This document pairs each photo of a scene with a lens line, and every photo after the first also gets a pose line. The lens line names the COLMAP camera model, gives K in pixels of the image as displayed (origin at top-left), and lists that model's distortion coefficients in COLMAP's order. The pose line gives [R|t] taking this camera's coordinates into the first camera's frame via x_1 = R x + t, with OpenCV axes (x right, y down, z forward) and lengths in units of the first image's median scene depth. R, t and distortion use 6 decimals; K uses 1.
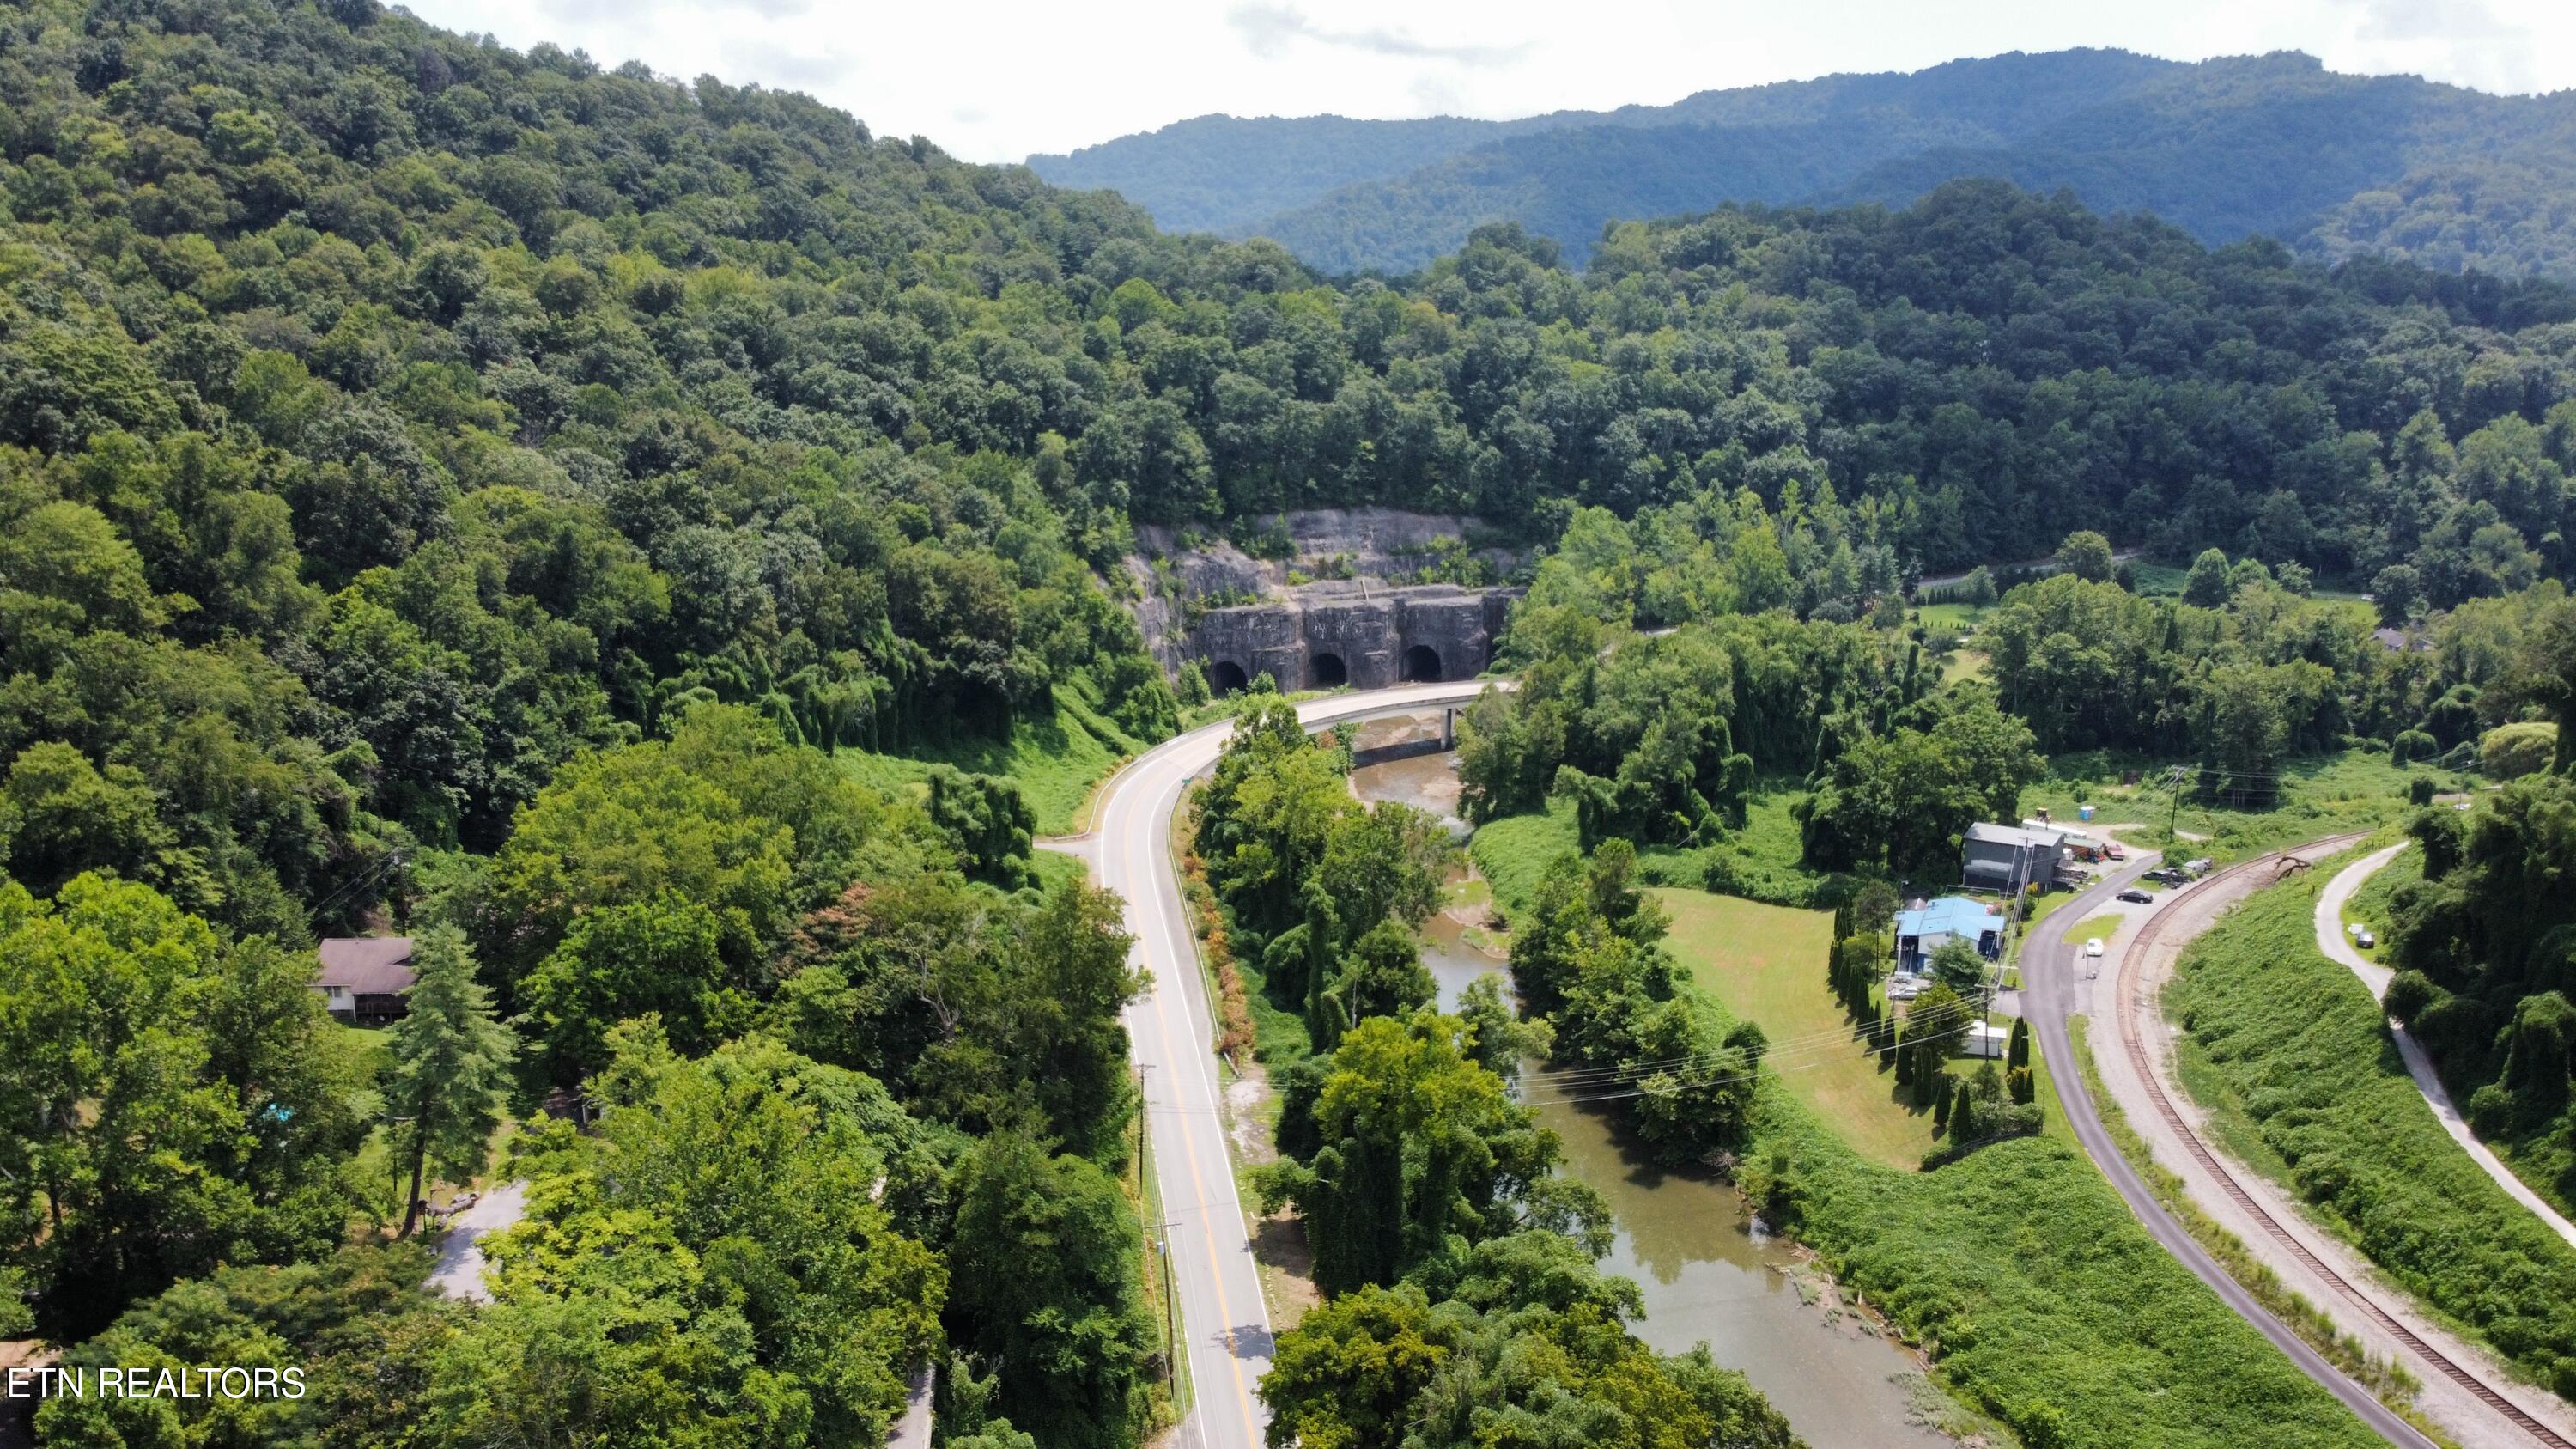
lens RADIAL K [[1971.7, 0, 1275.7], [0, 1971.7, 728.4], [0, 0, 1]] dist [-0.008142, -0.003260]
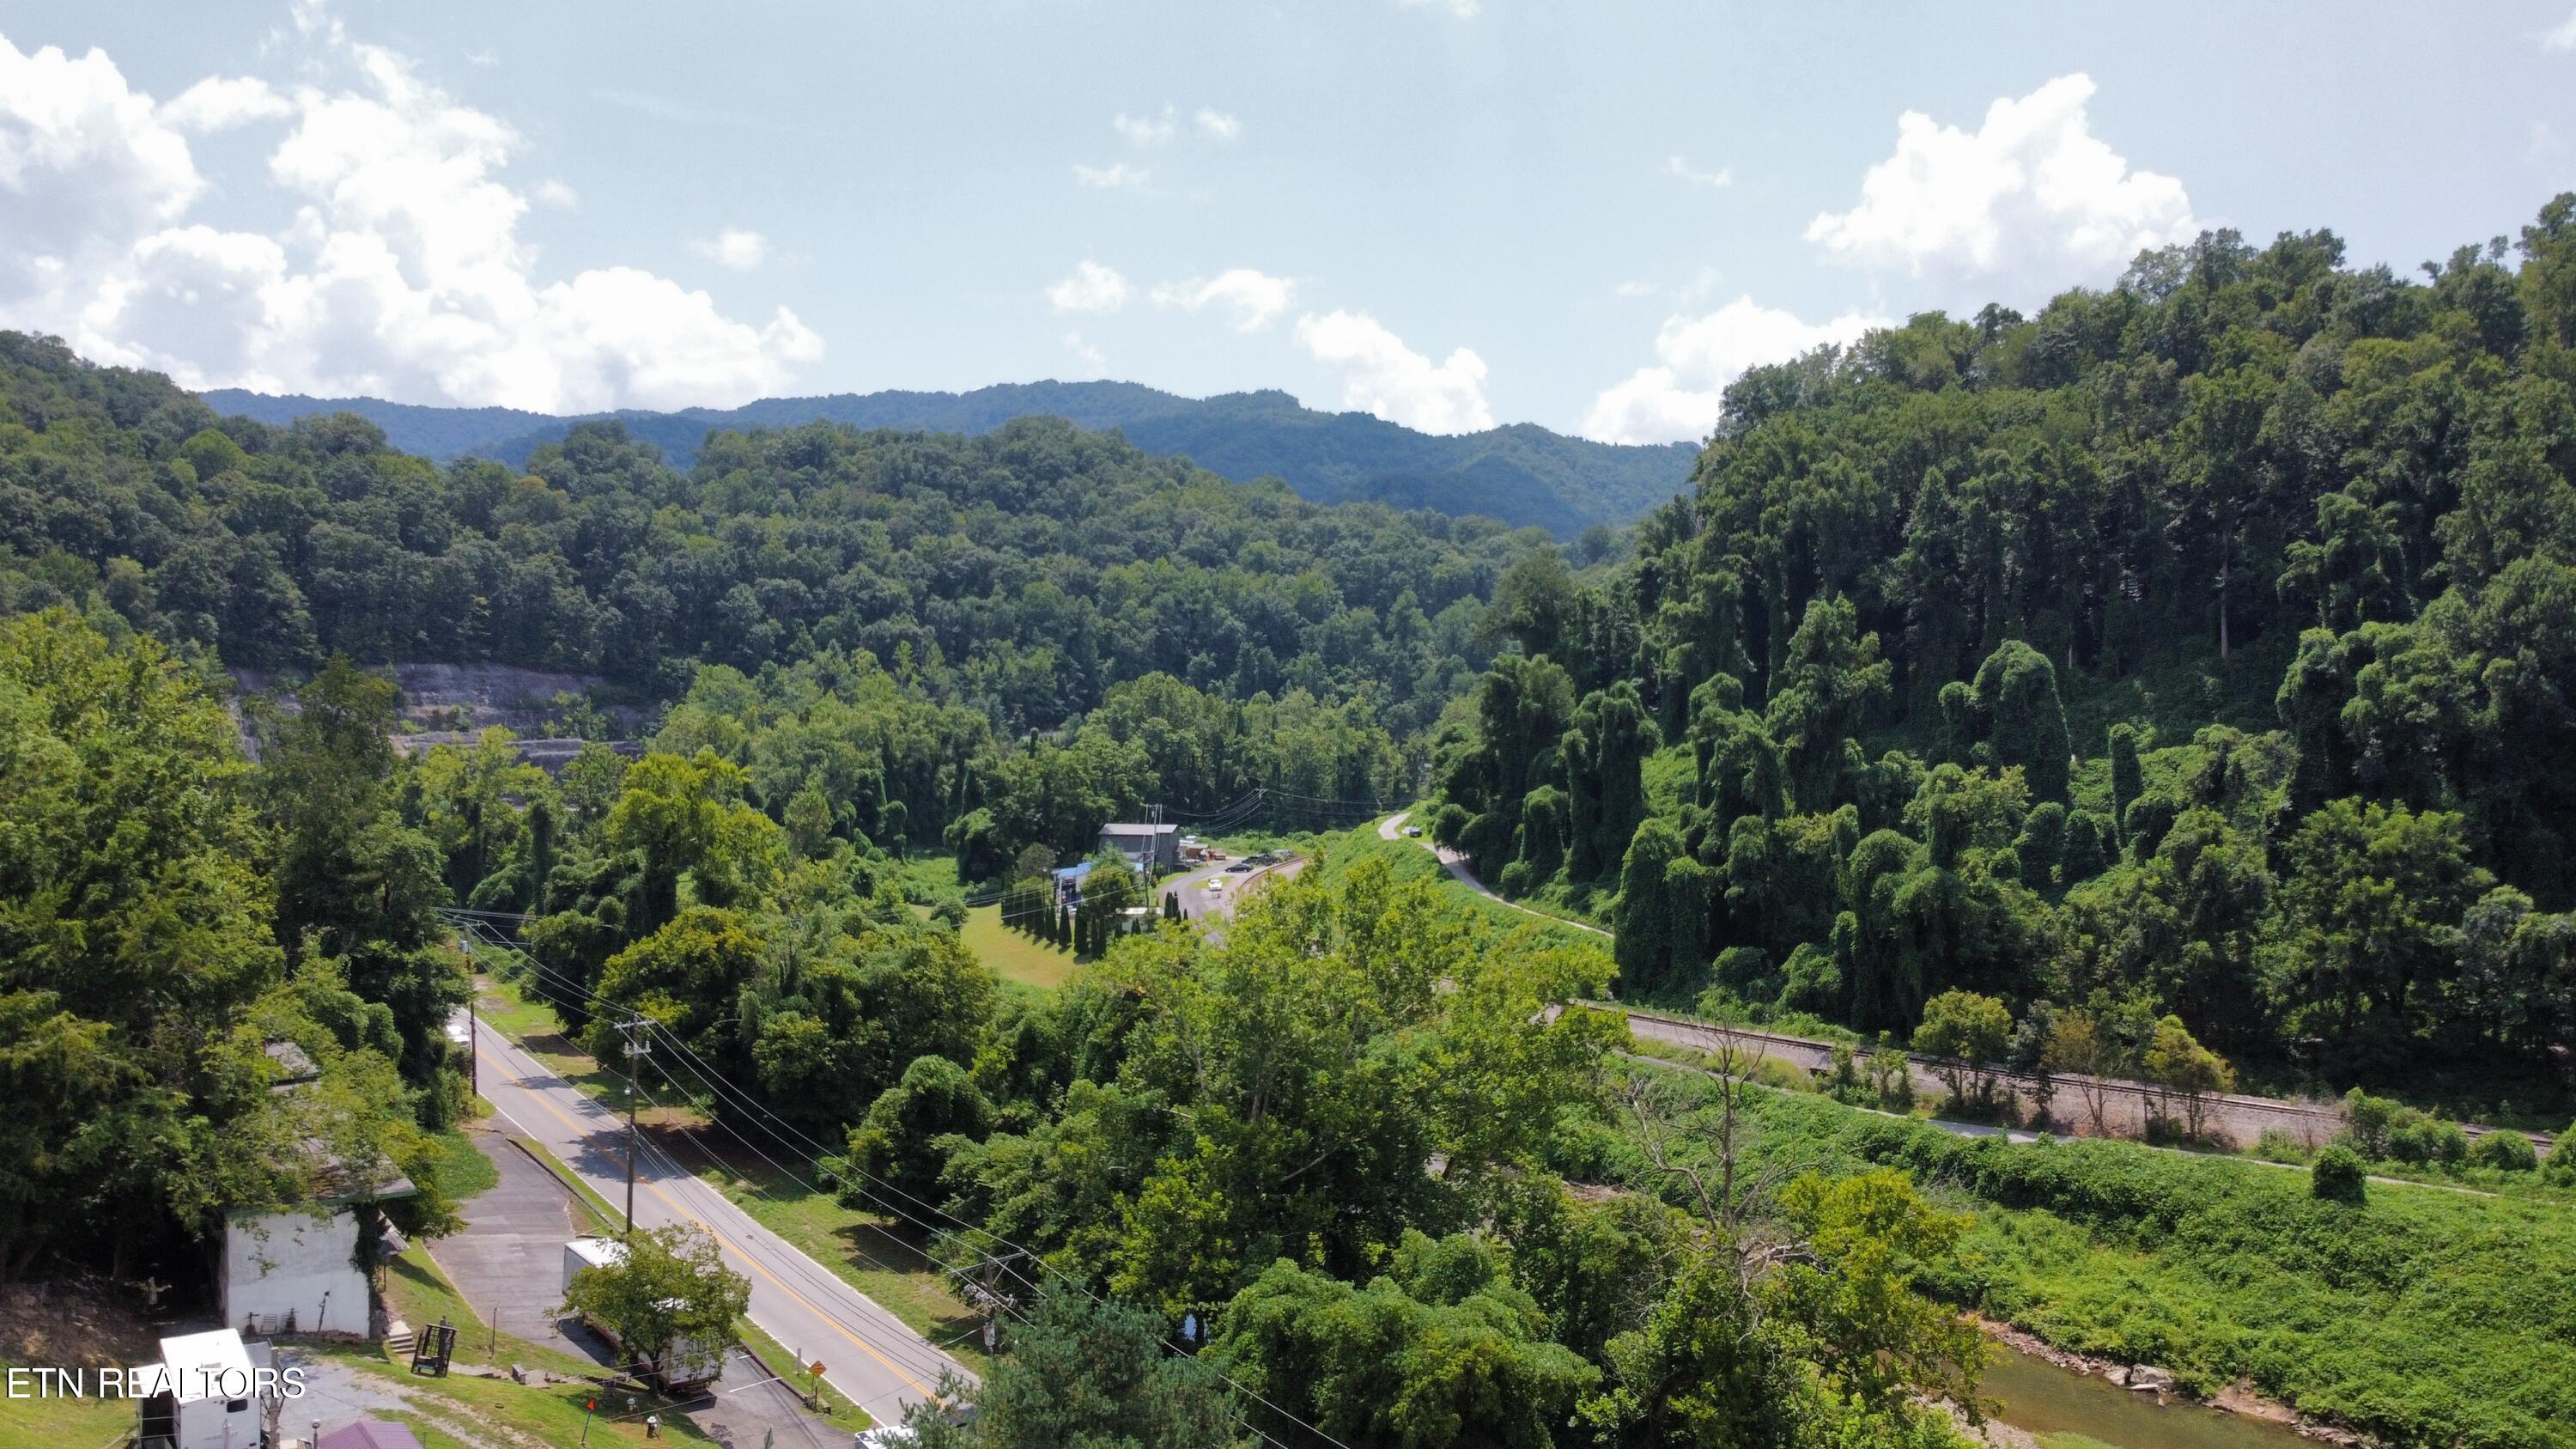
lens RADIAL K [[1964.1, 0, 1294.8], [0, 1964.1, 733.7], [0, 0, 1]] dist [-0.008738, -0.002374]
pose [[0.890943, -0.010463, 0.453995, -0.036516], [0.081165, 0.987305, -0.136530, 0.087864], [-0.446803, 0.158489, 0.880482, -0.036464]]
